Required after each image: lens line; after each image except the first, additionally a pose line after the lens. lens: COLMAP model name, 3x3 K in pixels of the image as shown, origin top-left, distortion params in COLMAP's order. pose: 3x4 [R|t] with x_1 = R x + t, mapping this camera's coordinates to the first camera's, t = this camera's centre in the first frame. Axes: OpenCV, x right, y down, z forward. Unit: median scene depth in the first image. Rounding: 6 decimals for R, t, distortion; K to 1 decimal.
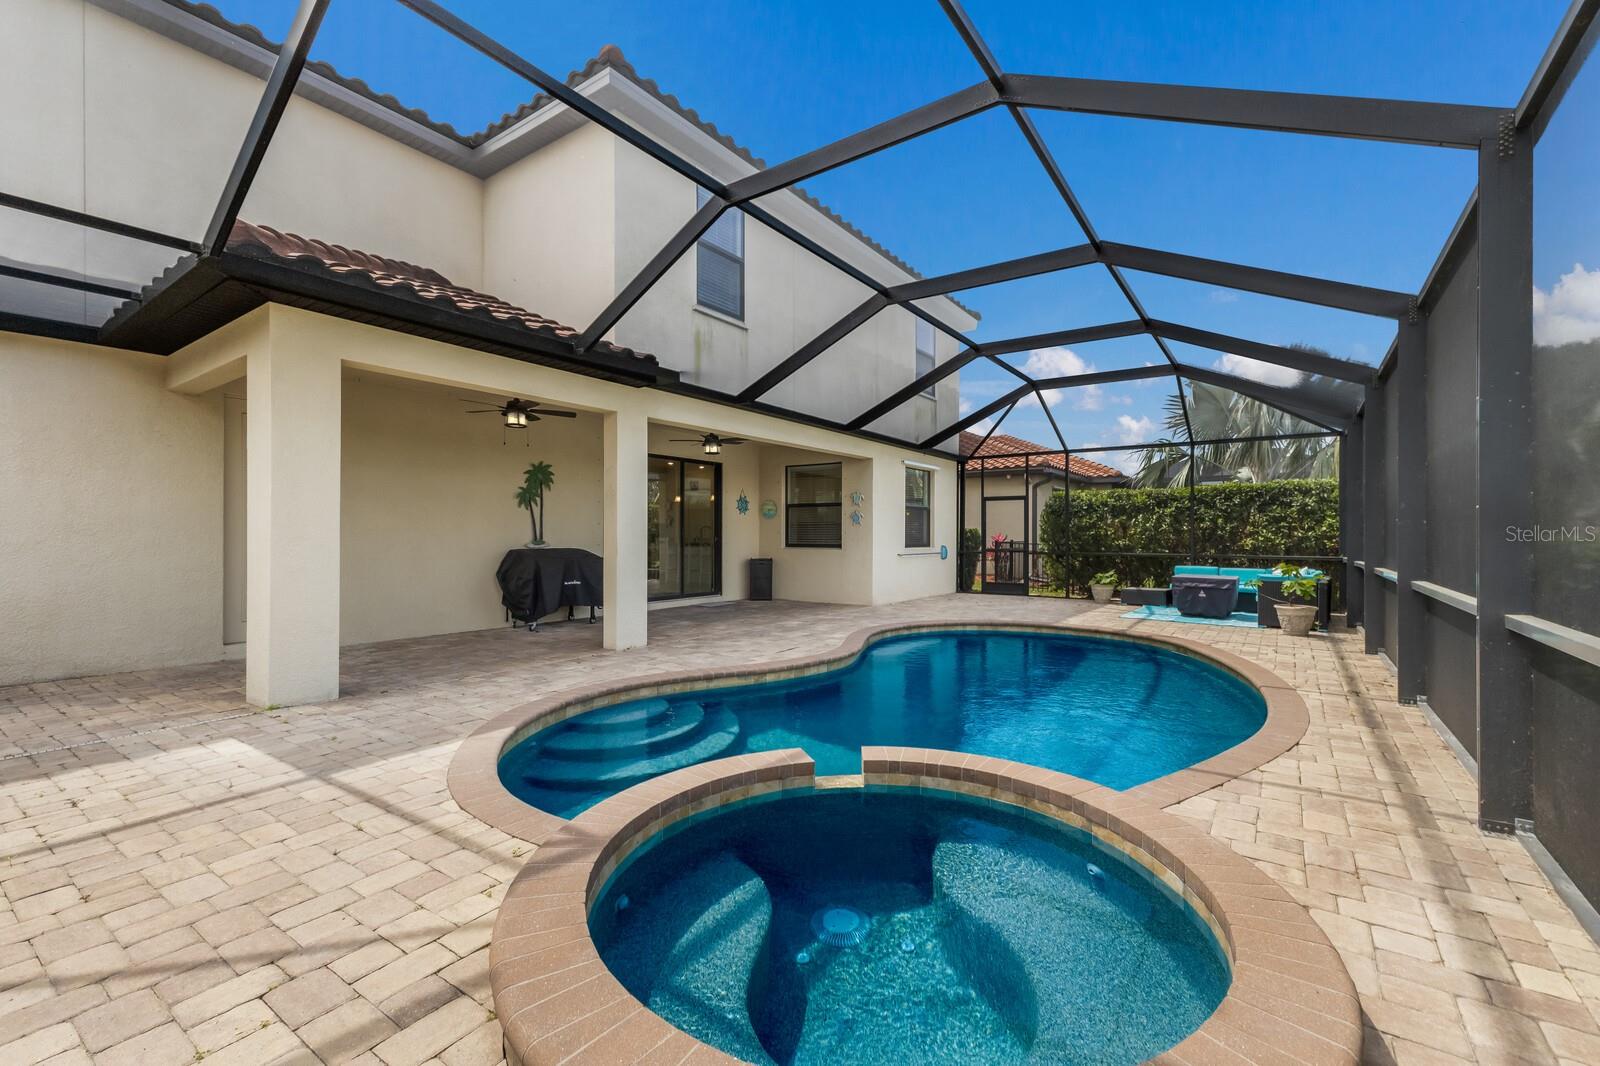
lens RADIAL K [[684.8, 0, 812.3], [0, 684.8, 531.7], [0, 0, 1]] dist [0.025529, -0.001031]
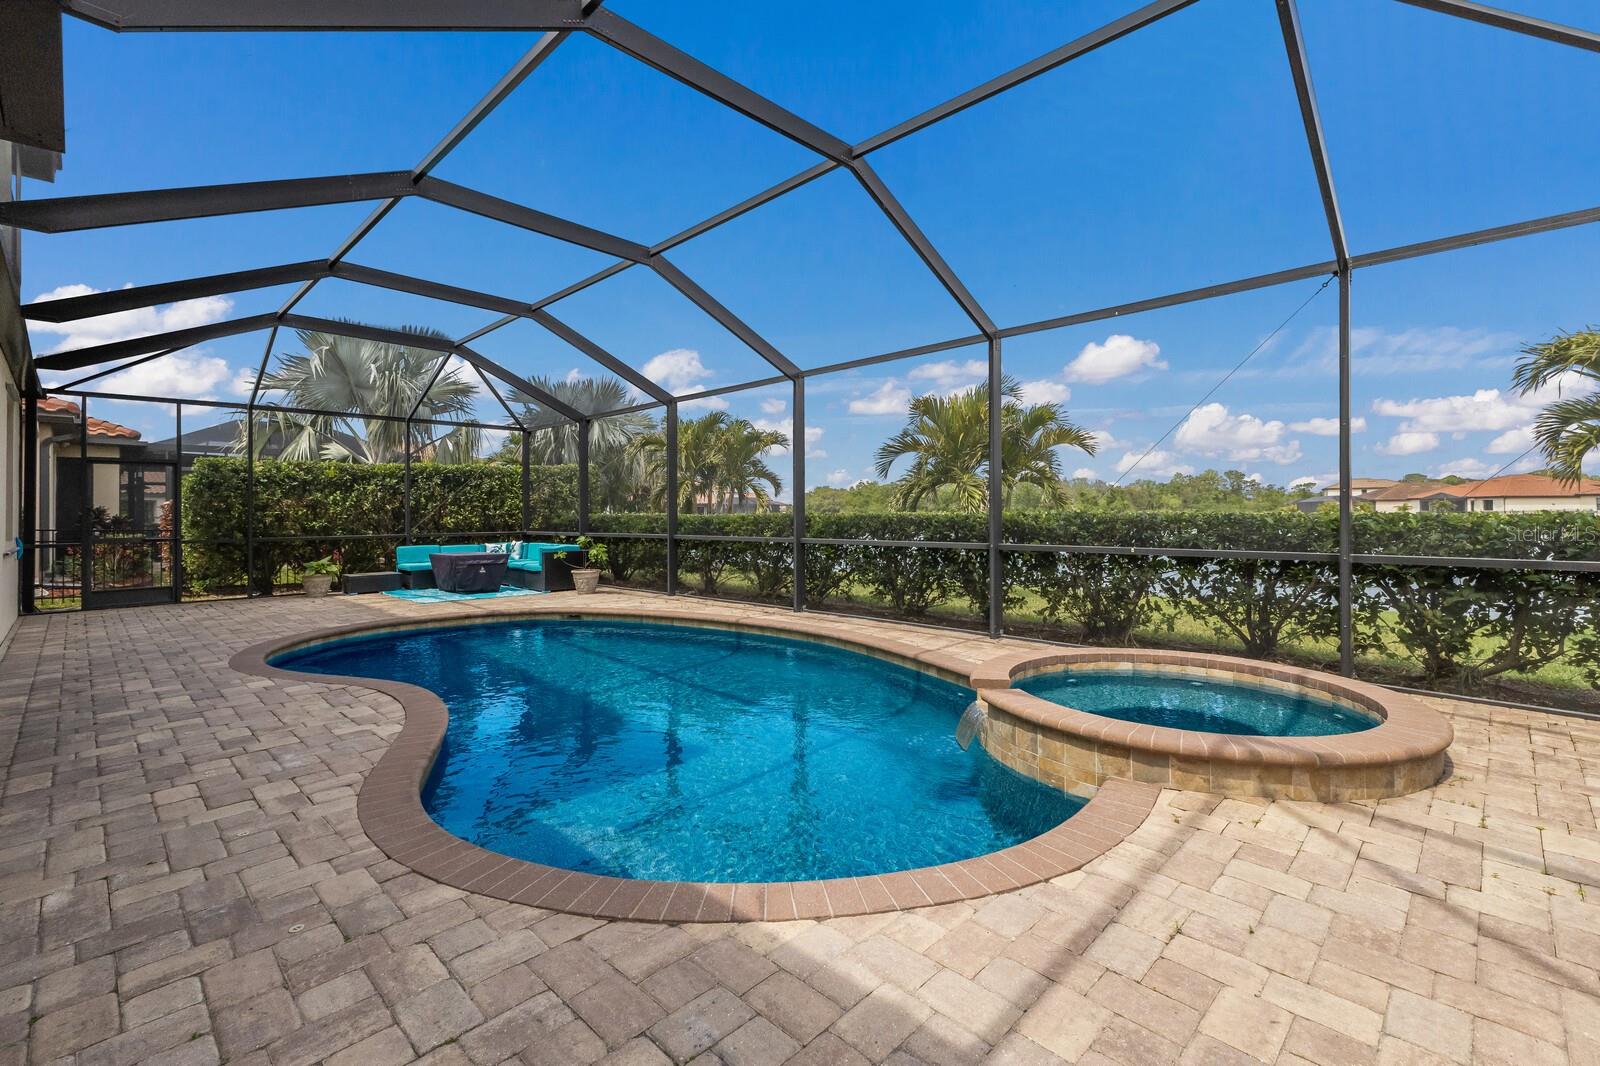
lens RADIAL K [[684.8, 0, 813.2], [0, 684.8, 517.3], [0, 0, 1]] dist [0.025529, -0.001031]
pose [[0.167919, -0.008918, 0.985761, -1.196048], [0.002270, 0.999960, 0.008660, 0.007523], [-0.985798, 0.000784, 0.167932, 1.066463]]
